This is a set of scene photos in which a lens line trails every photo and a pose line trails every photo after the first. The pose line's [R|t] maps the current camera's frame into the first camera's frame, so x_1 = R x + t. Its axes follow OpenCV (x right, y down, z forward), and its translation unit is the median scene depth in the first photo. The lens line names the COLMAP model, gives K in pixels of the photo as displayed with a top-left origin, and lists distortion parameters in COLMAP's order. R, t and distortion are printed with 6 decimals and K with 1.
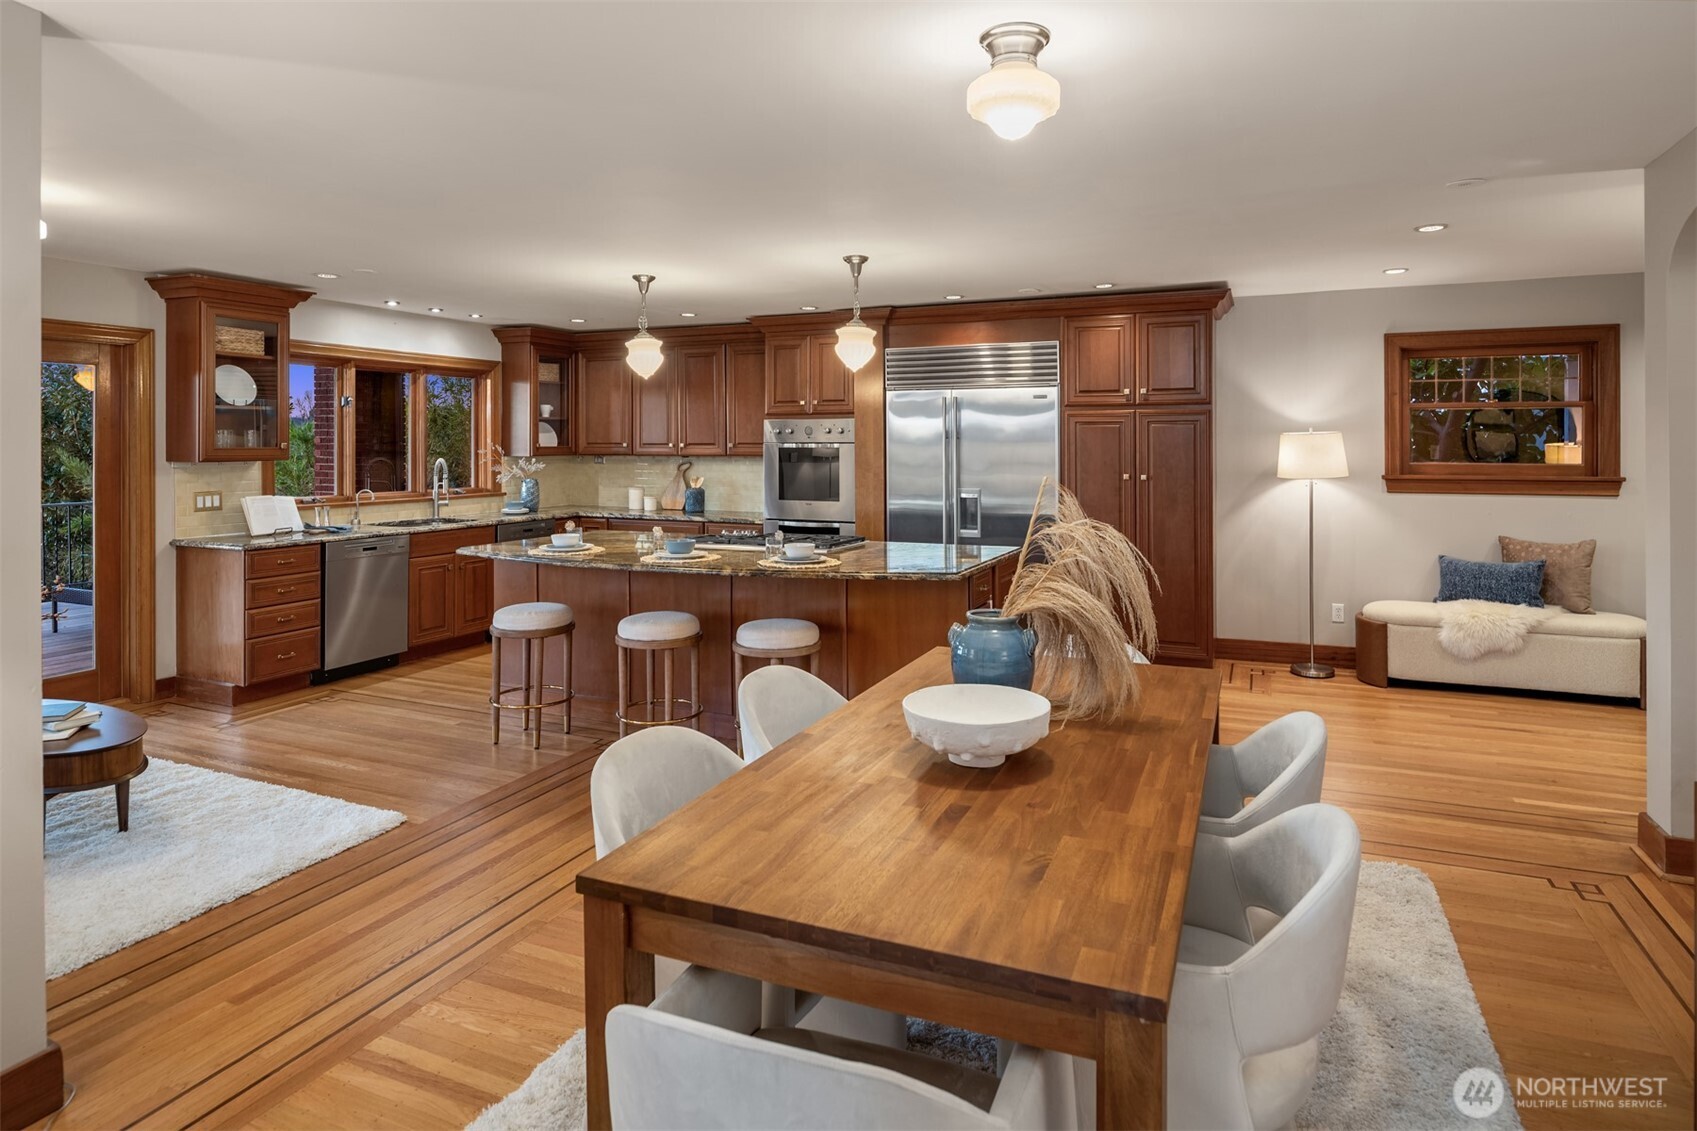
lens RADIAL K [[920.3, 0, 880.6], [0, 920.3, 429.1], [0, 0, 1]] dist [-0.001083, -0.000549]
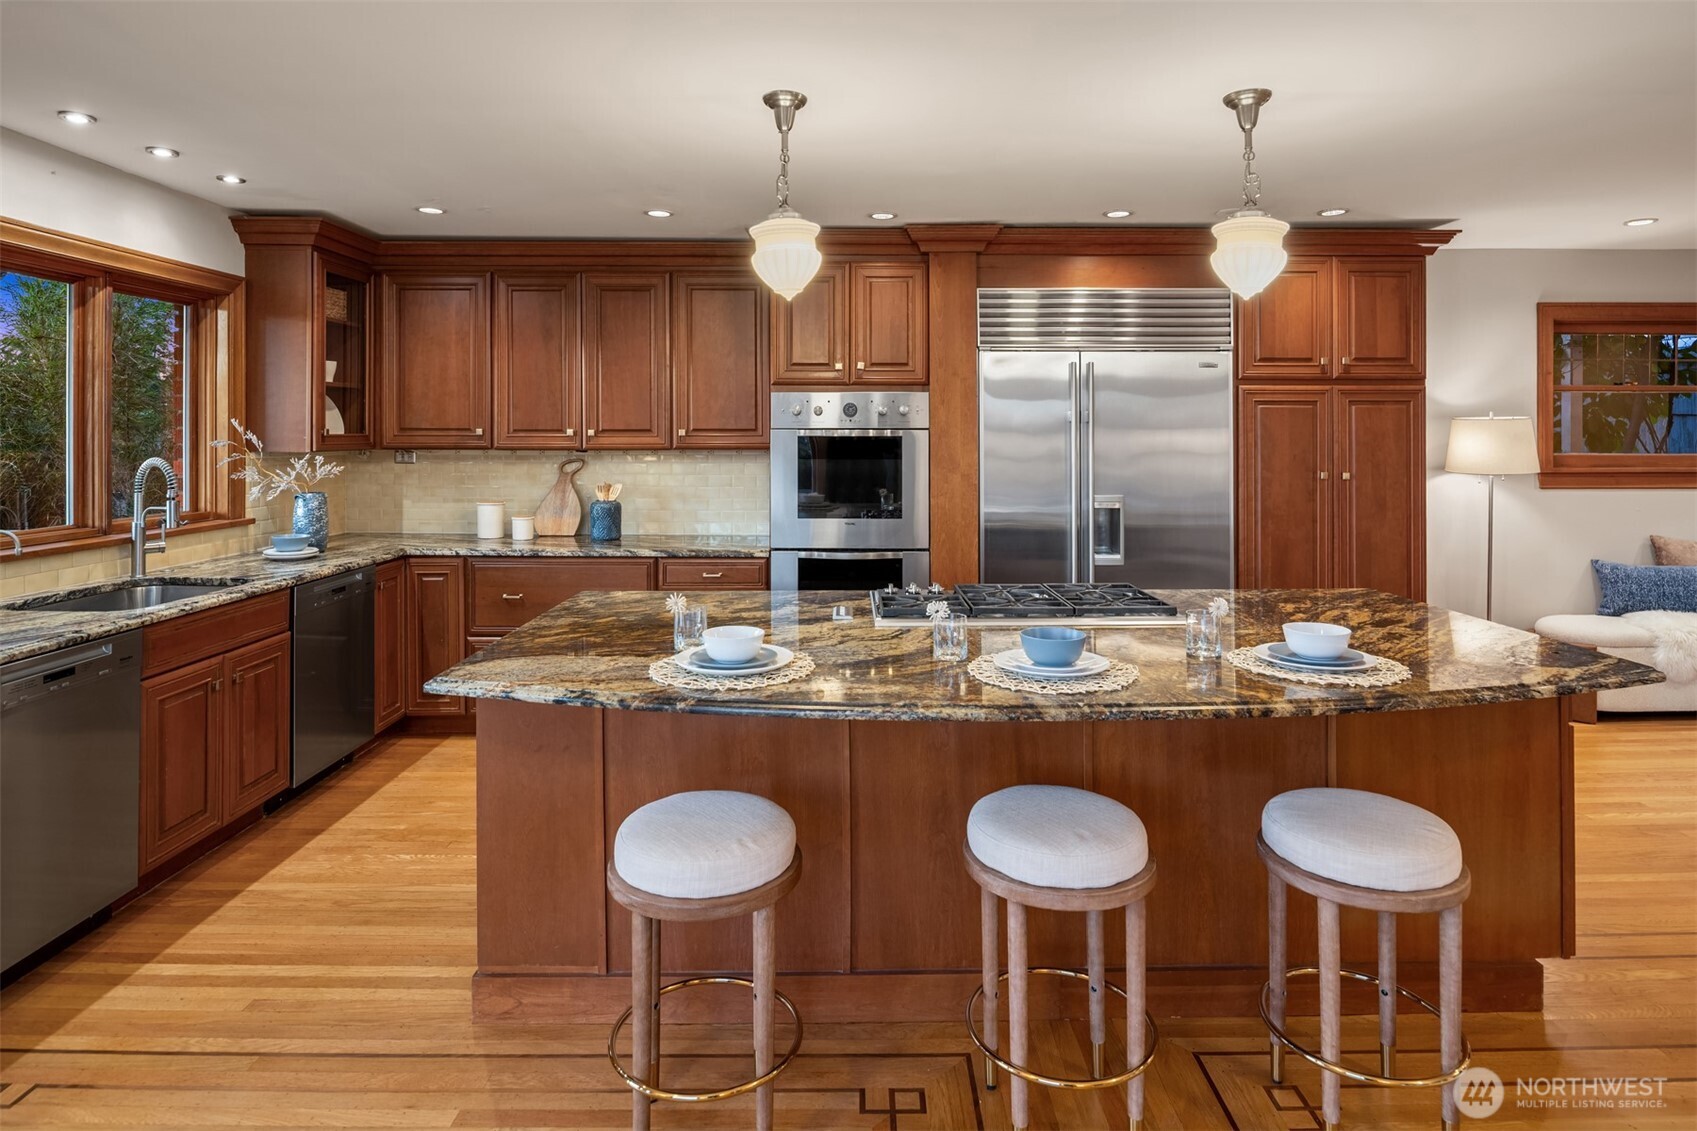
lens RADIAL K [[920.1, 0, 848.1], [0, 920.1, 431.3], [0, 0, 1]] dist [-0.001492, -0.001193]
pose [[0.923699, 0.002118, 0.383114, -0.336059], [-0.007425, 0.999896, 0.012375, 0.008905], [-0.383048, -0.014275, 0.923618, 0.416390]]
